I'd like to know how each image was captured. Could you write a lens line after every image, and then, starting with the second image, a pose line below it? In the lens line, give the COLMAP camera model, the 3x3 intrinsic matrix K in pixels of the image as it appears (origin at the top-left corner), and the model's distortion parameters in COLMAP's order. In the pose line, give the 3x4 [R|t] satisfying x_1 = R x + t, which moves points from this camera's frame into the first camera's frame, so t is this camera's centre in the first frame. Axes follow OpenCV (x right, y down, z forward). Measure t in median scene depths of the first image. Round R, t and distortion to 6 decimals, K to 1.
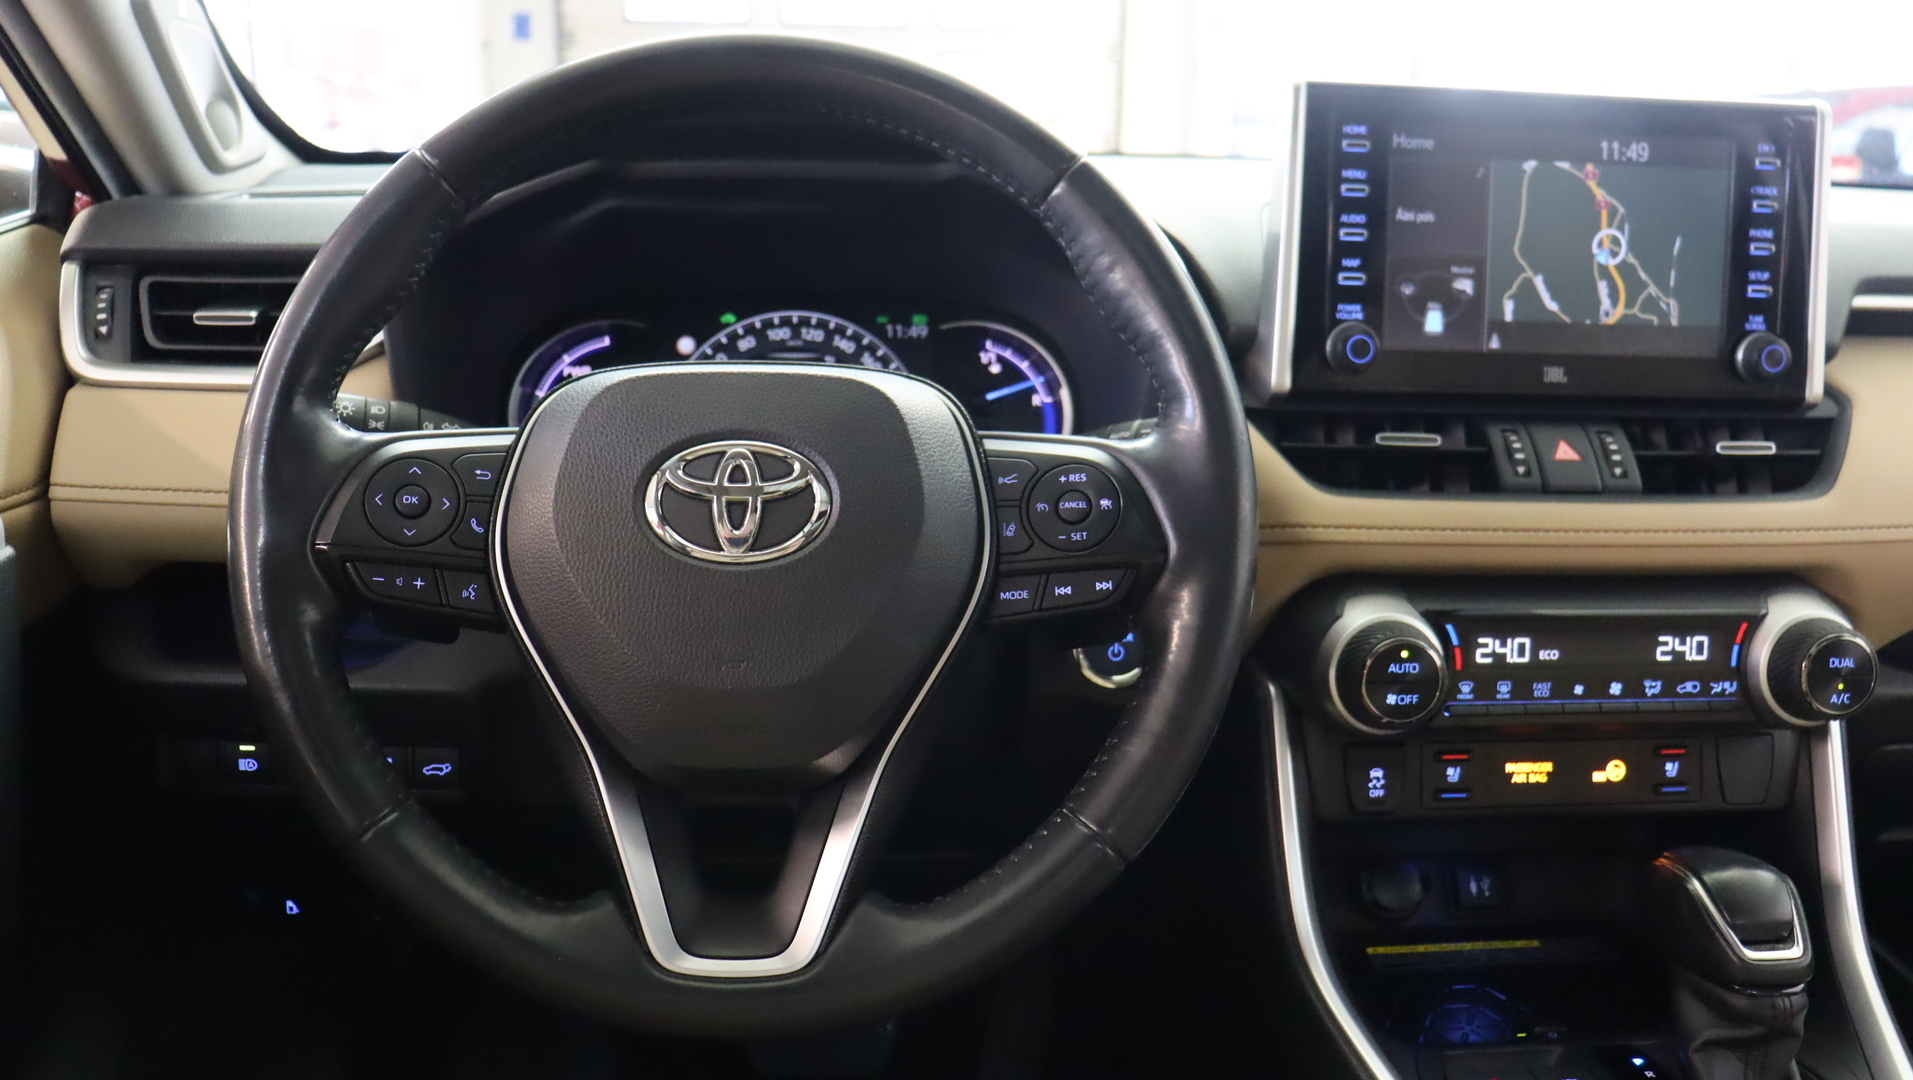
lens RADIAL K [[1567.5, 0, 960.5], [0, 1567.5, 541.1], [0, 0, 1]] dist [-0.184014, 0.141525]
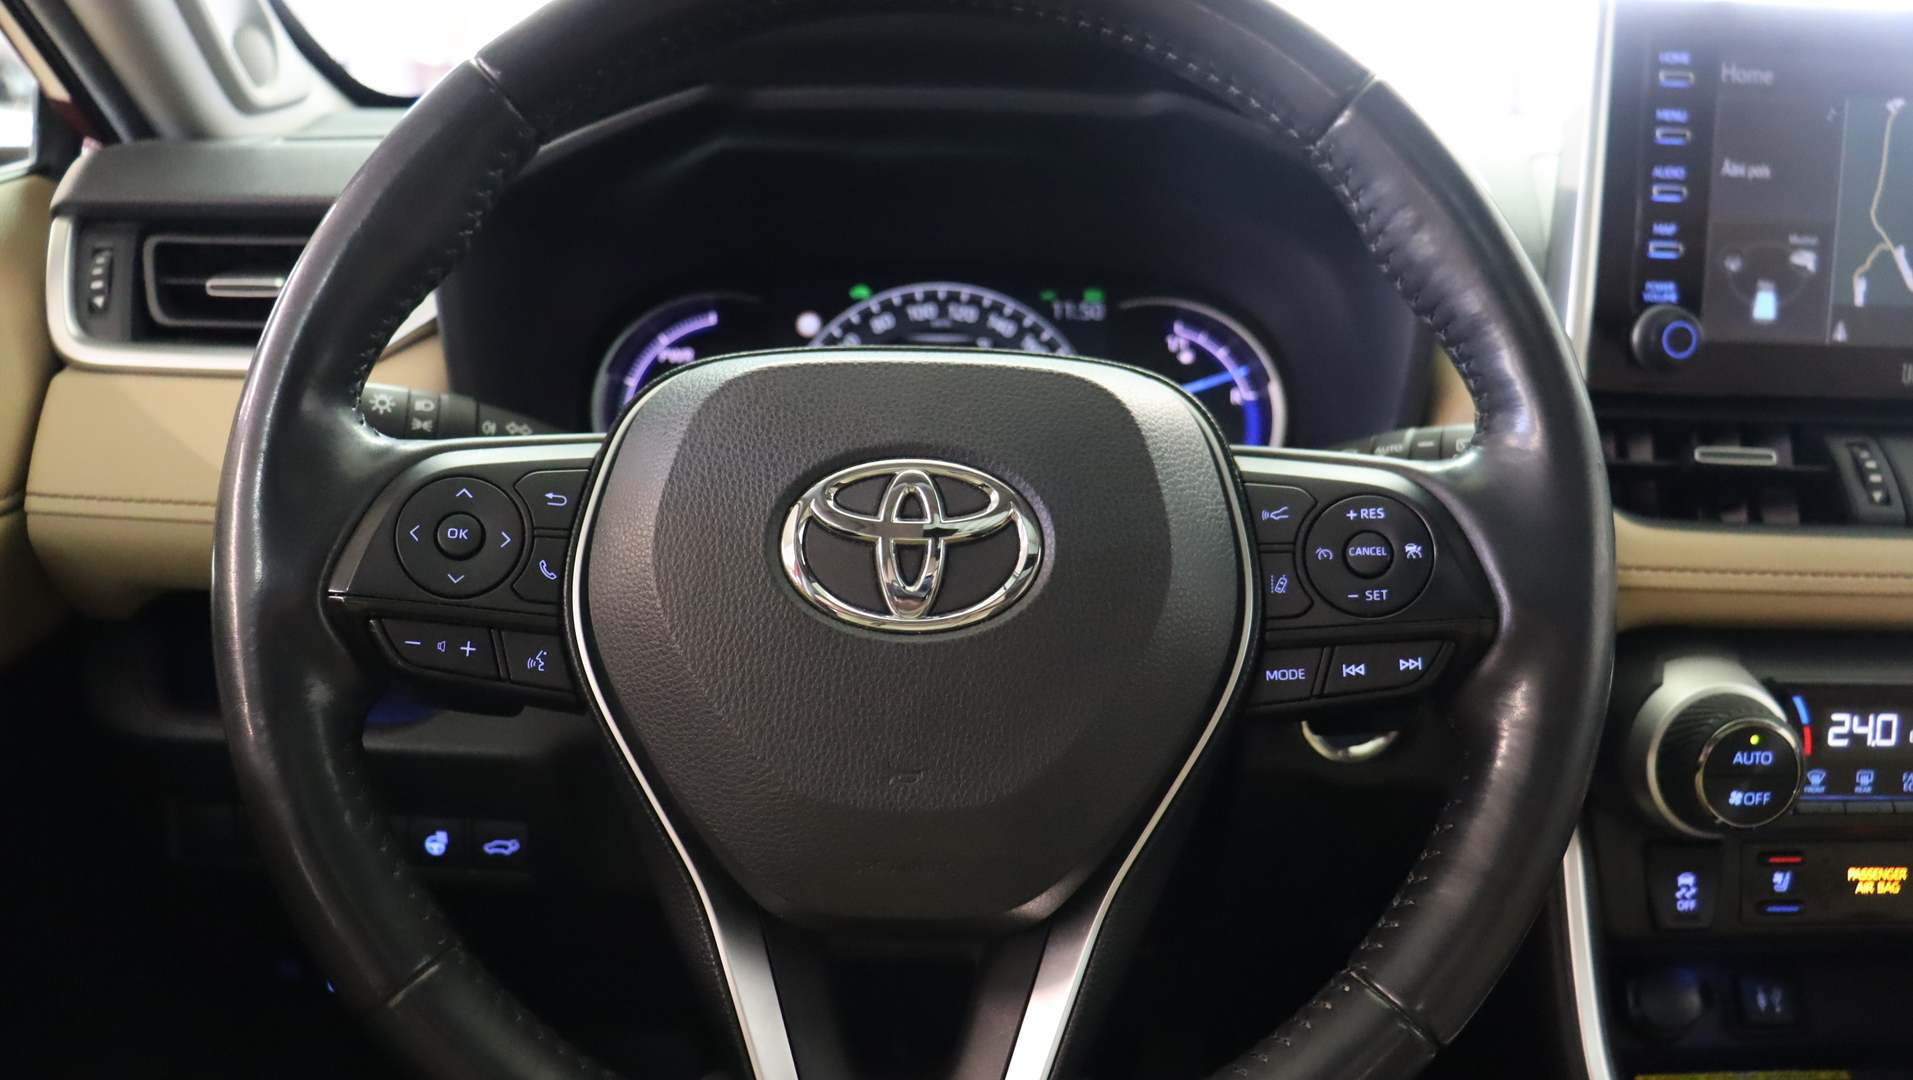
lens RADIAL K [[1567.5, 0, 960.5], [0, 1567.5, 541.1], [0, 0, 1]] dist [-0.184014, 0.141525]
pose [[0.998591, 0.012804, -0.051491, -0.064219], [-0.012200, 0.999853, 0.012019, -0.027604], [0.051637, -0.011373, 0.998601, 0.220543]]
